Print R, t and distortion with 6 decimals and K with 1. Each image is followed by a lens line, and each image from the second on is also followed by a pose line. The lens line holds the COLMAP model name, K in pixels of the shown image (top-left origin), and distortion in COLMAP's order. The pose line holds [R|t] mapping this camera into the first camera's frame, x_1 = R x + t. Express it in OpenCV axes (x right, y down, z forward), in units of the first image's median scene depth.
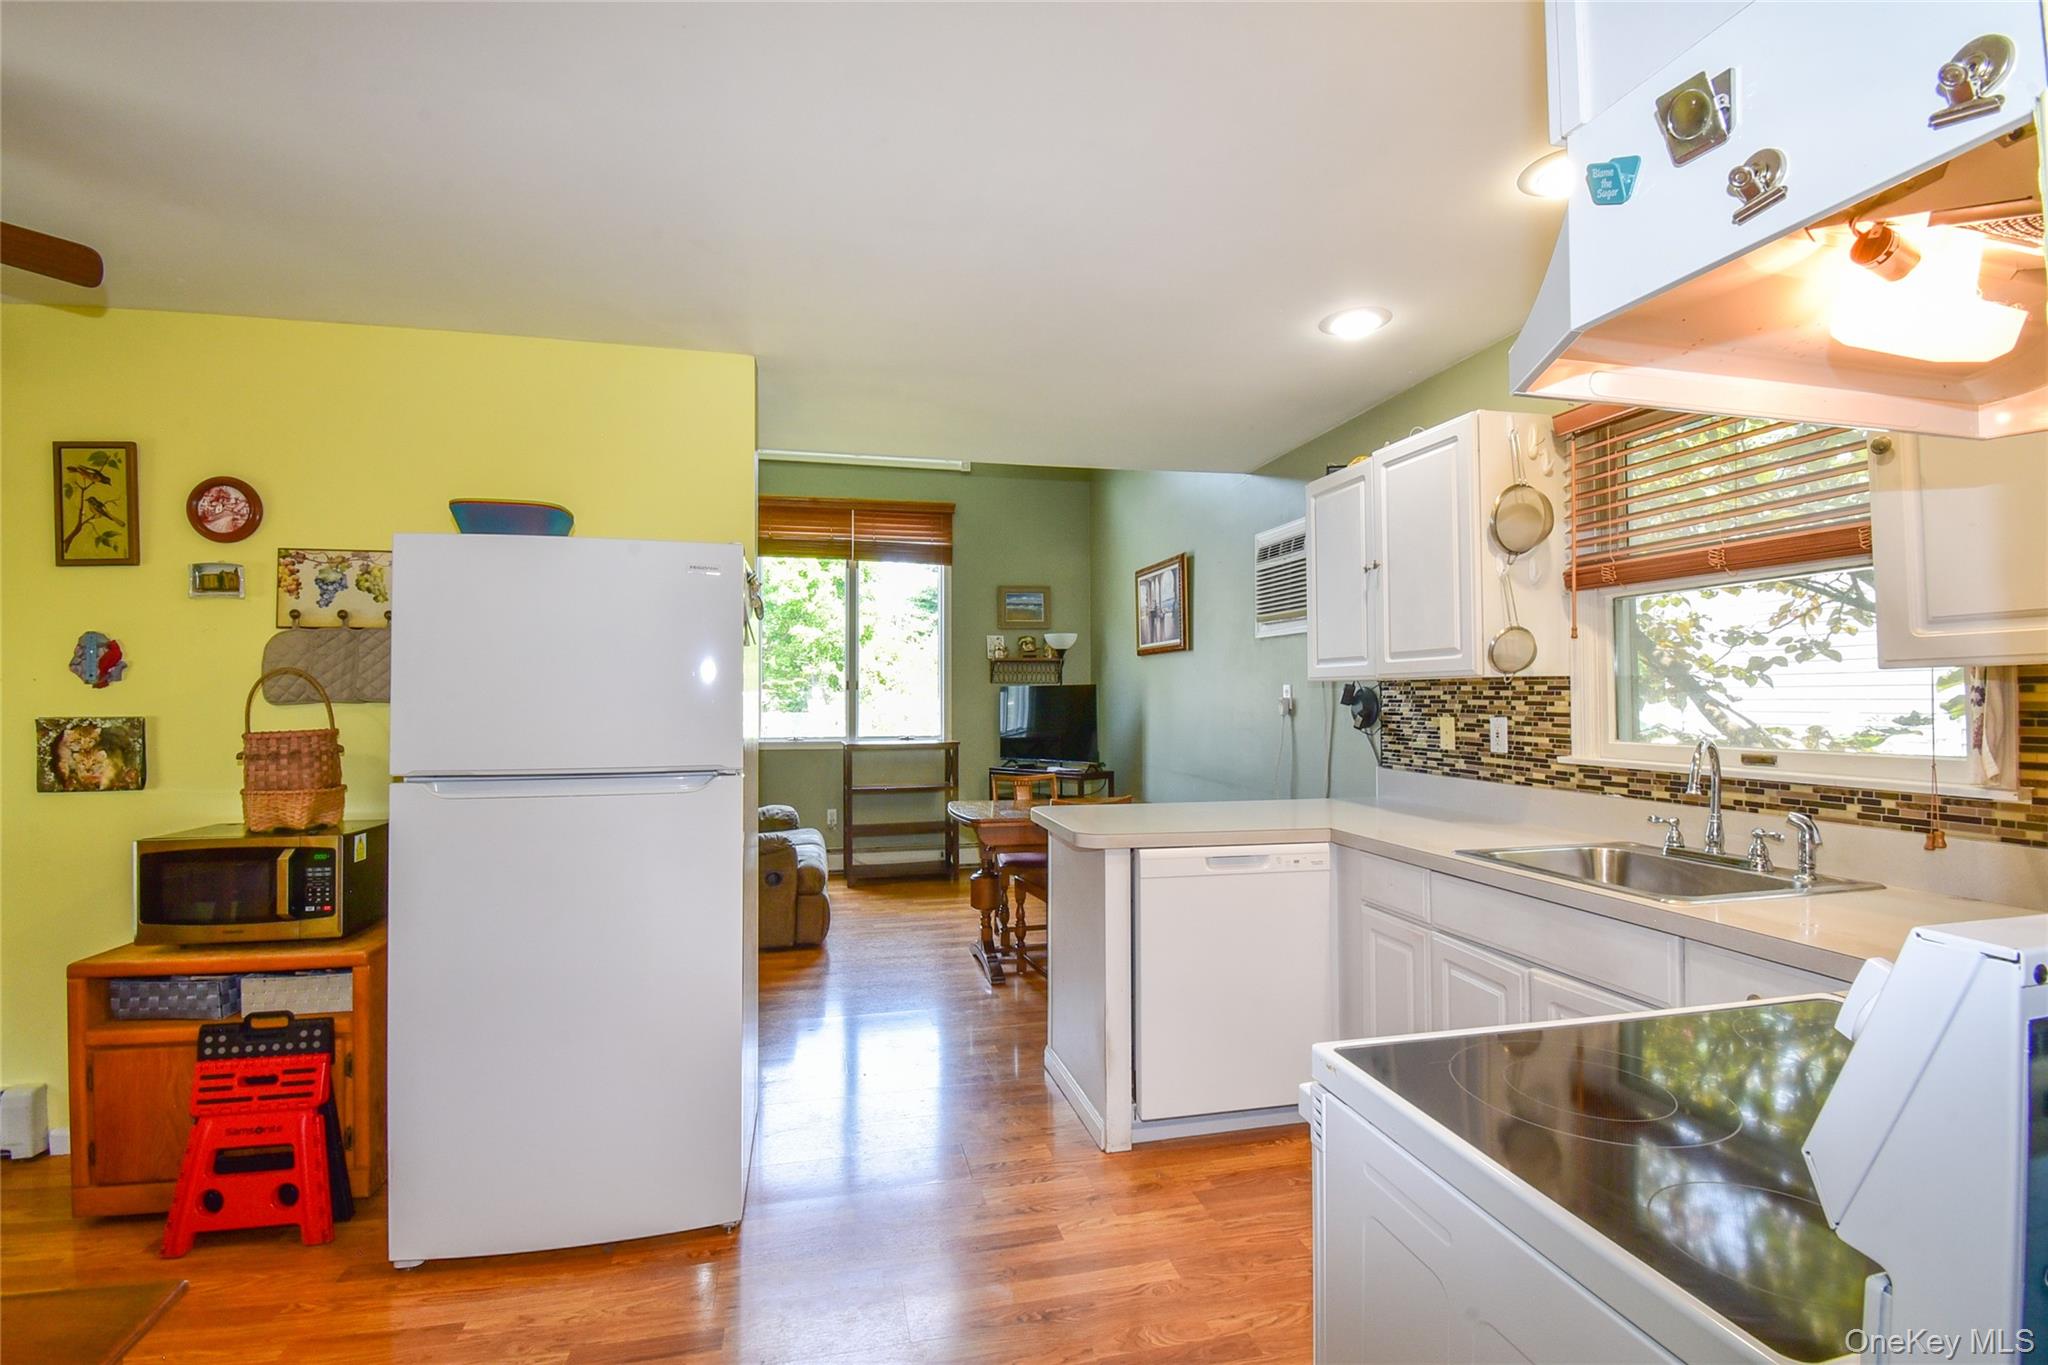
lens RADIAL K [[903.4, 0, 1024.0], [0, 903.4, 682.5], [0, 0, 1]] dist [0.023445, -0.028621]
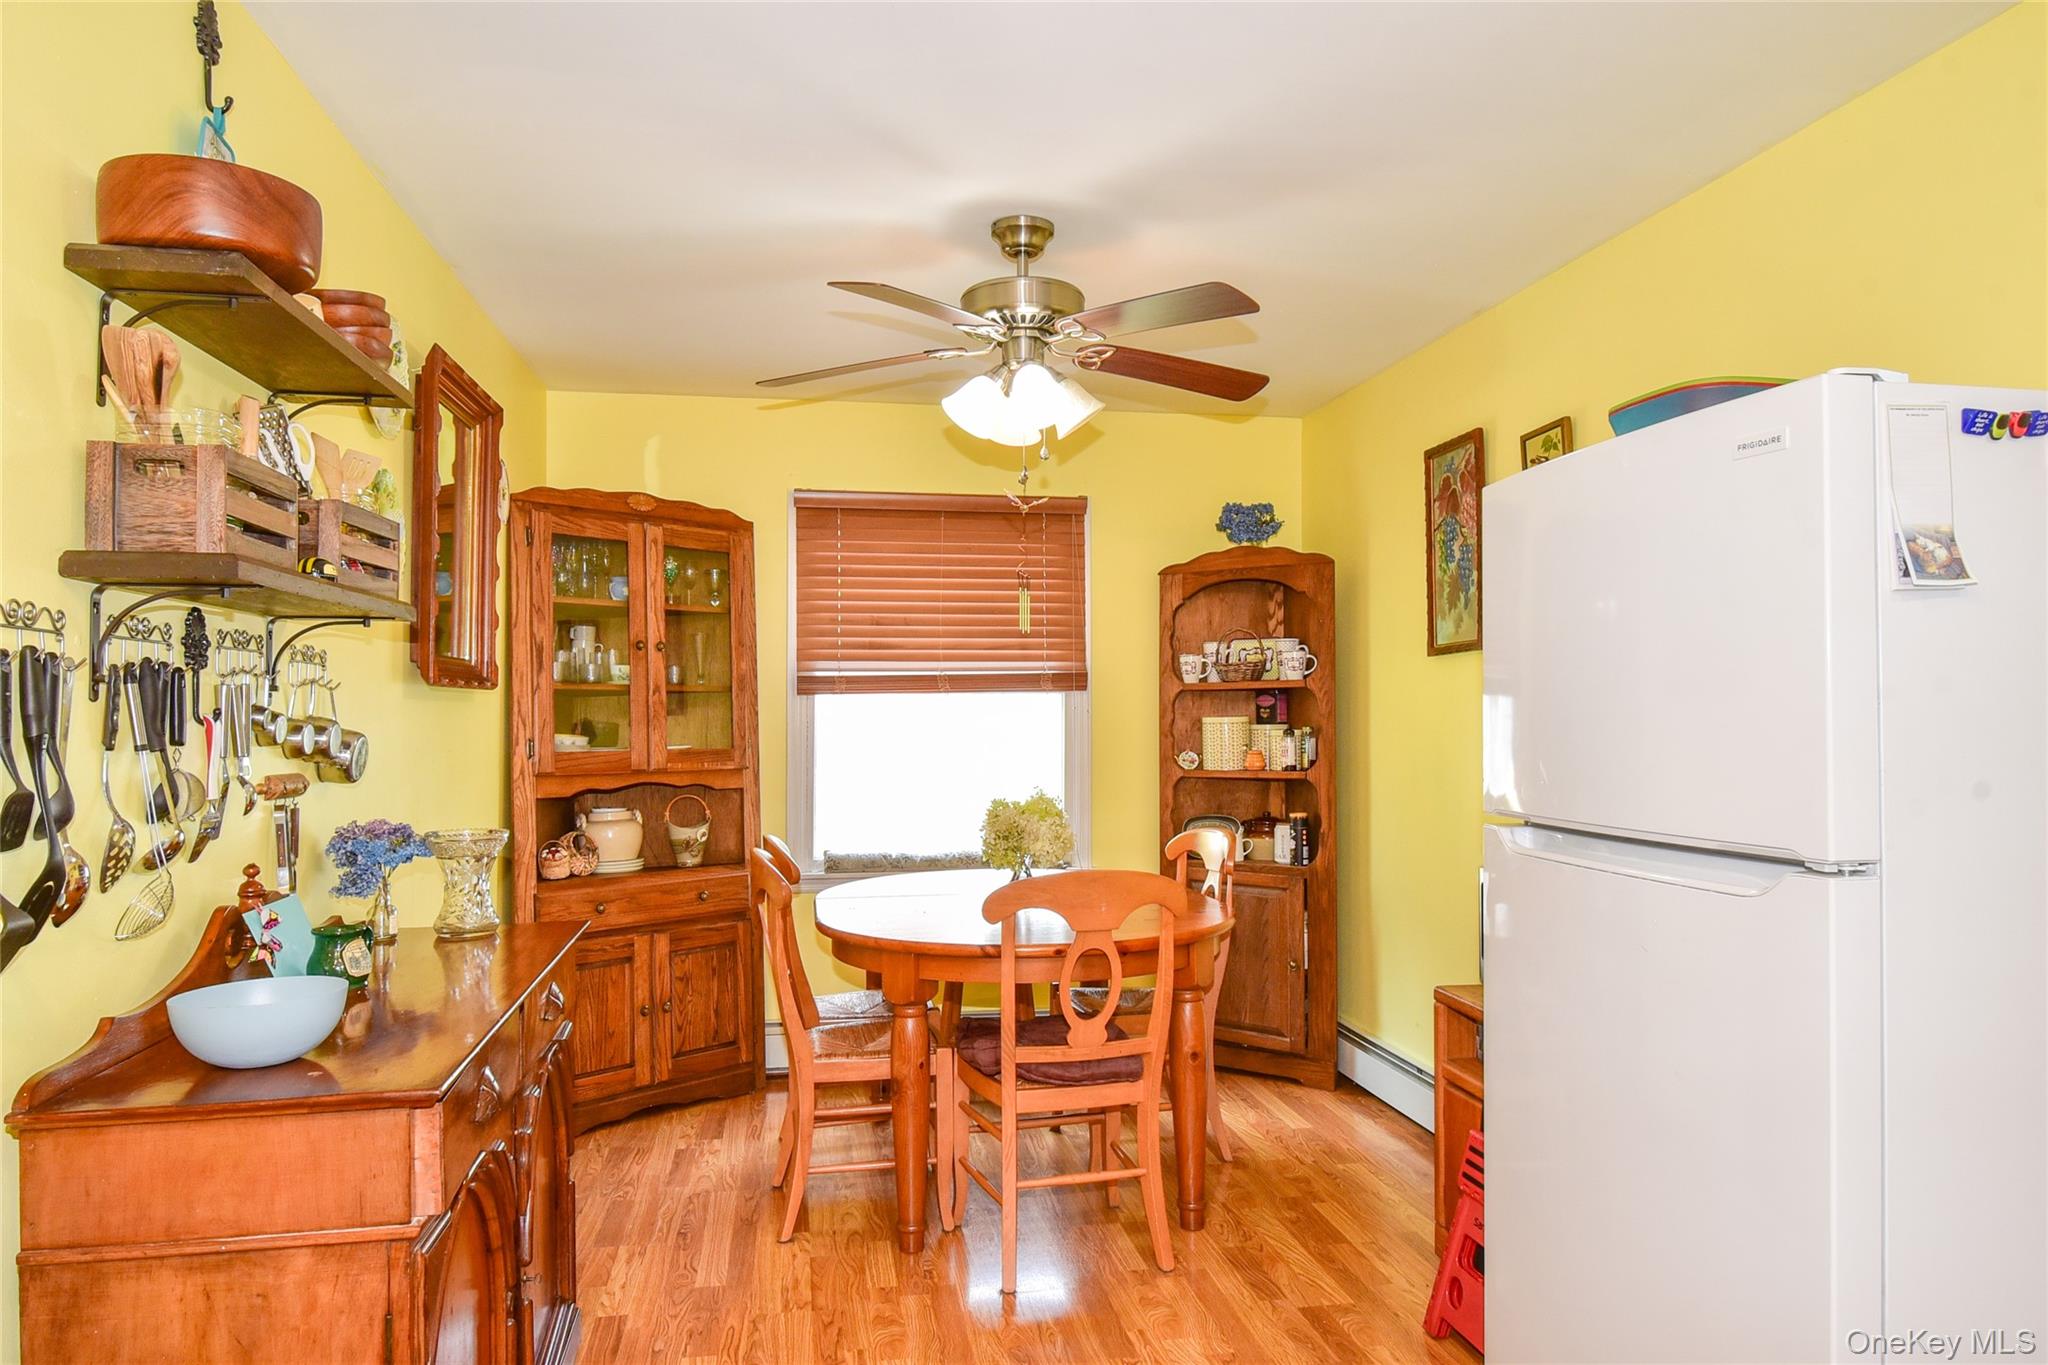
lens RADIAL K [[1313.0, 0, 1024.0], [0, 1313.0, 682.5], [0, 0, 1]] dist [-0.008623, -0.001947]
pose [[-0.046917, -0.019792, -0.998703, 0.303224], [0.021178, 0.999559, -0.020804, 0.007525], [0.998674, -0.022126, -0.046477, 0.513229]]
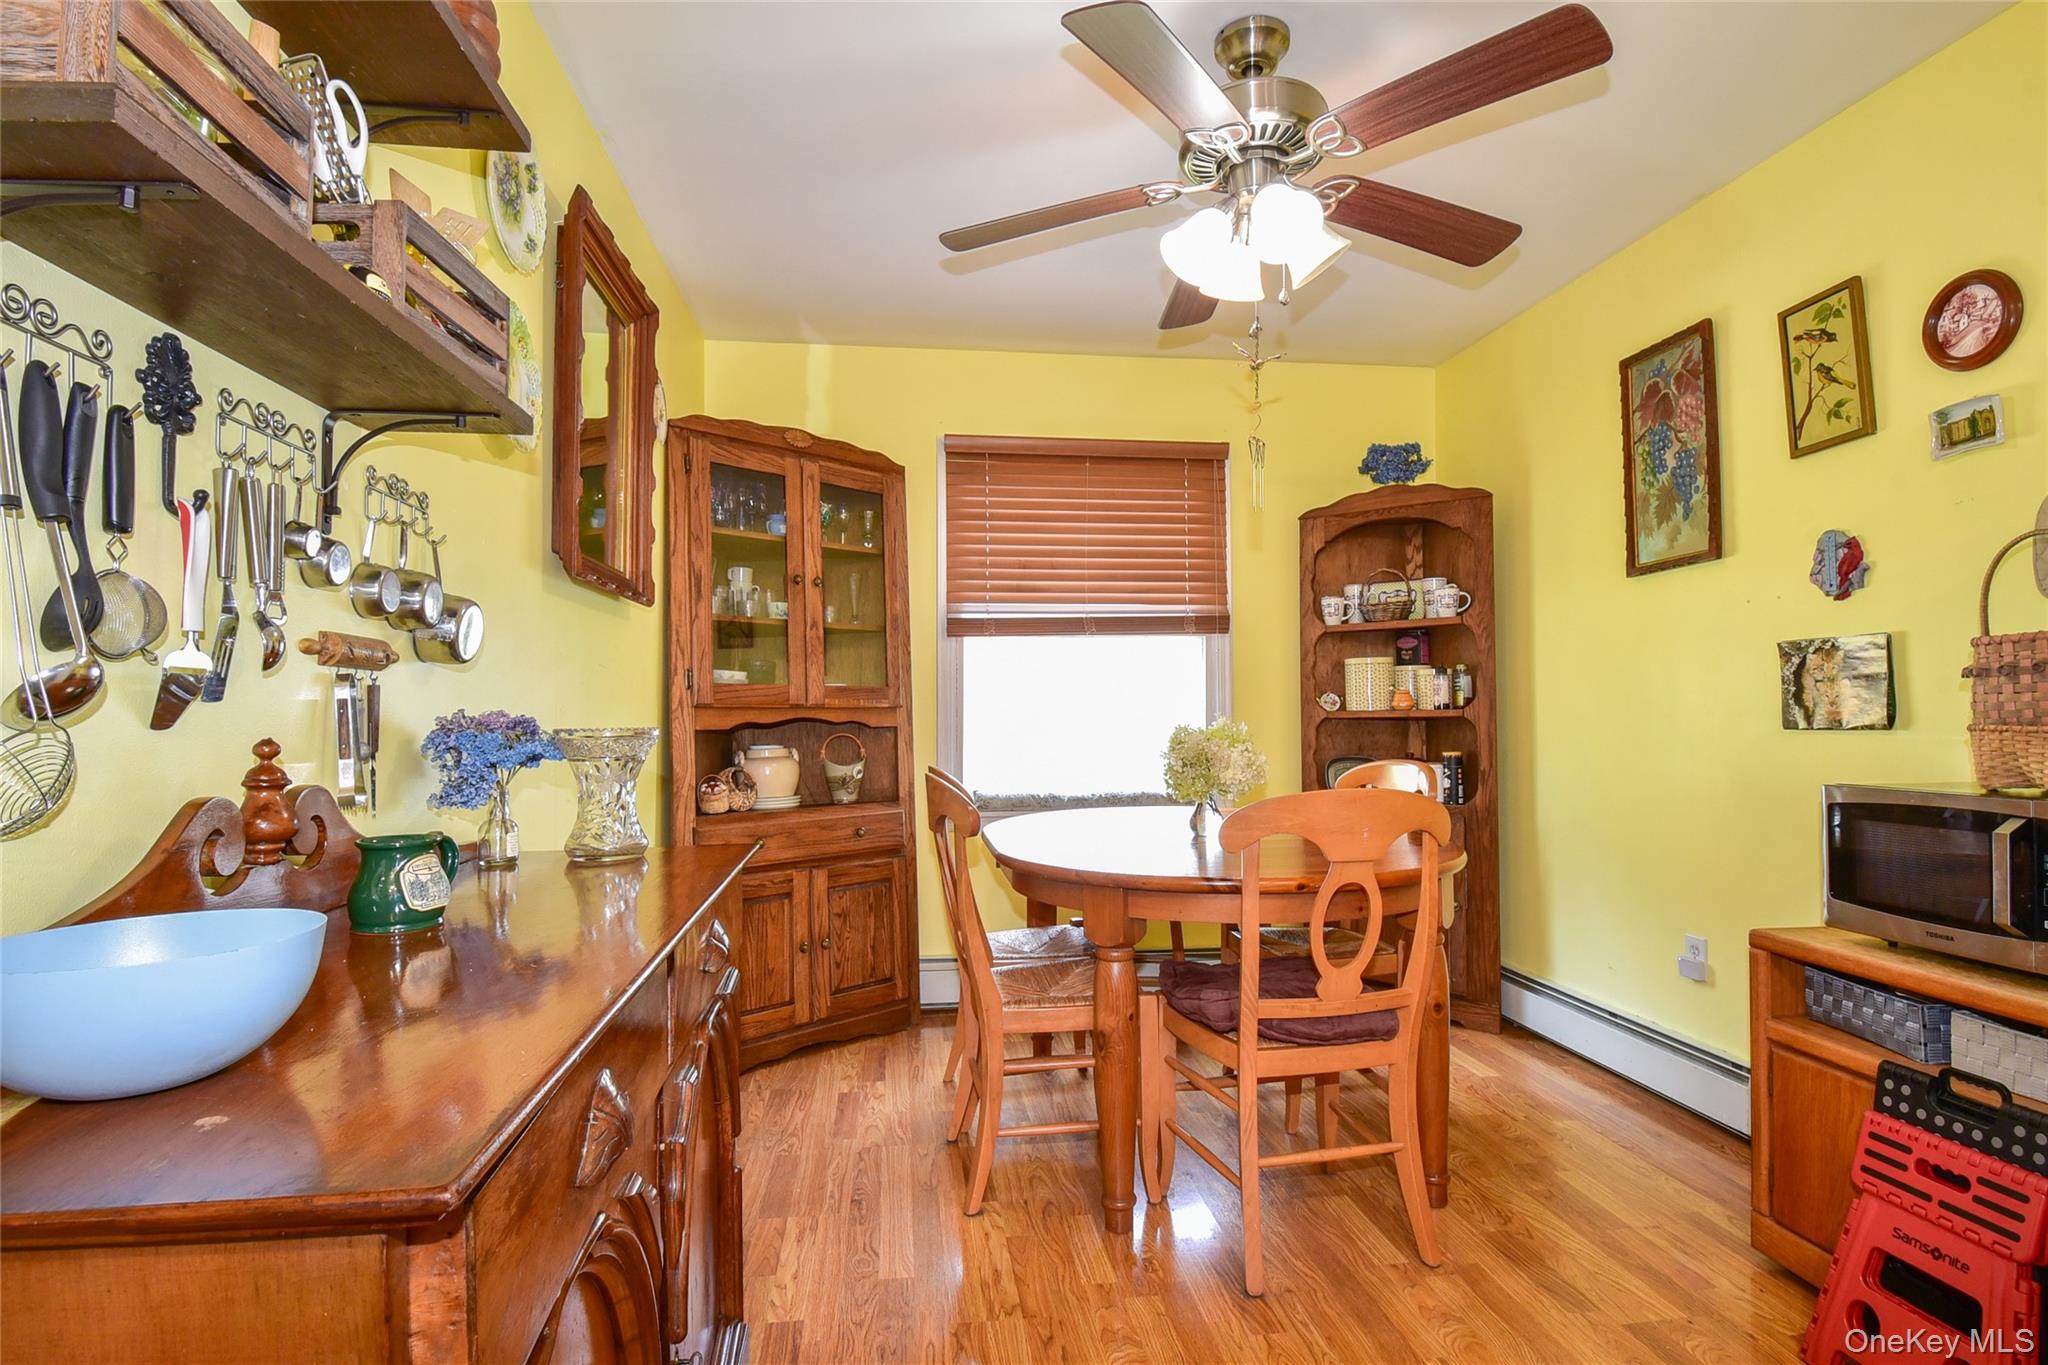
lens RADIAL K [[1022.0, 0, 1024.0], [0, 1022.0, 682.5], [0, 0, 1]] dist [0.008327, -0.021466]
pose [[-0.093358, -0.021559, -0.995399, -0.069692], [0.024087, 0.999424, -0.023906, 0.081332], [0.995341, -0.026208, -0.092785, 0.355475]]
